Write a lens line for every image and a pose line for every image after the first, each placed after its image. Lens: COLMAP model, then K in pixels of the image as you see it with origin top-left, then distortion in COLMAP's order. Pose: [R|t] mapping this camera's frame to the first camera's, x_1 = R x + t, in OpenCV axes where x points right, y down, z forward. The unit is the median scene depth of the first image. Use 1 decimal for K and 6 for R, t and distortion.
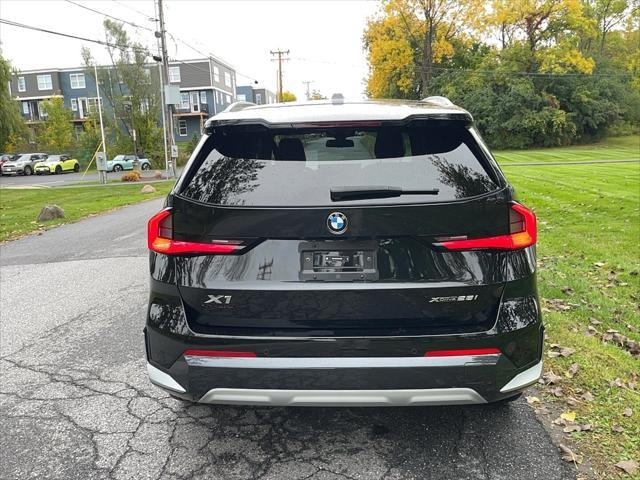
lens RADIAL K [[518.7, 0, 322.5], [0, 518.7, 250.3], [0, 0, 1]] dist [0.049241, -0.055101]
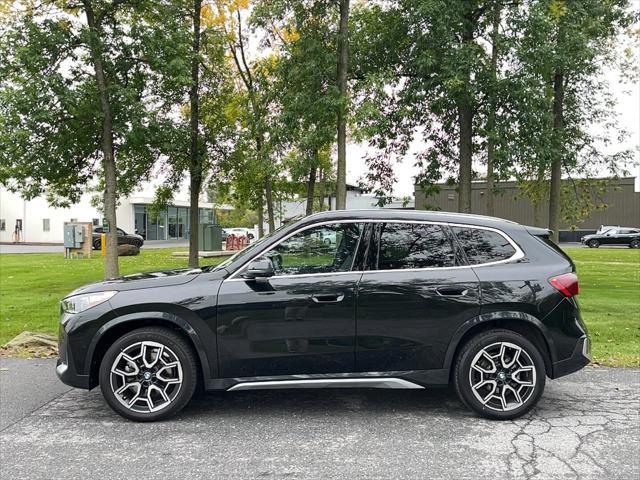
lens RADIAL K [[518.7, 0, 325.4], [0, 518.7, 241.8], [0, 0, 1]] dist [0.049241, -0.055101]
pose [[-0.122530, 0.020309, 0.992257, -0.154454], [0.188781, 0.982014, 0.003213, -0.027170], [-0.974345, 0.187713, -0.124160, 0.151931]]
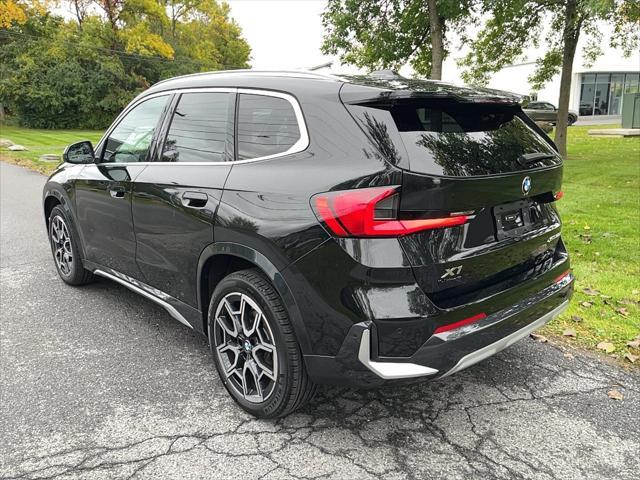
lens RADIAL K [[518.7, 0, 325.8], [0, 518.7, 246.8], [0, 0, 1]] dist [0.049241, -0.055101]
pose [[0.702502, -0.155607, 0.694462, -0.071364], [0.135205, 0.987214, 0.084433, -0.004840], [-0.698721, 0.034581, 0.714558, 0.029461]]
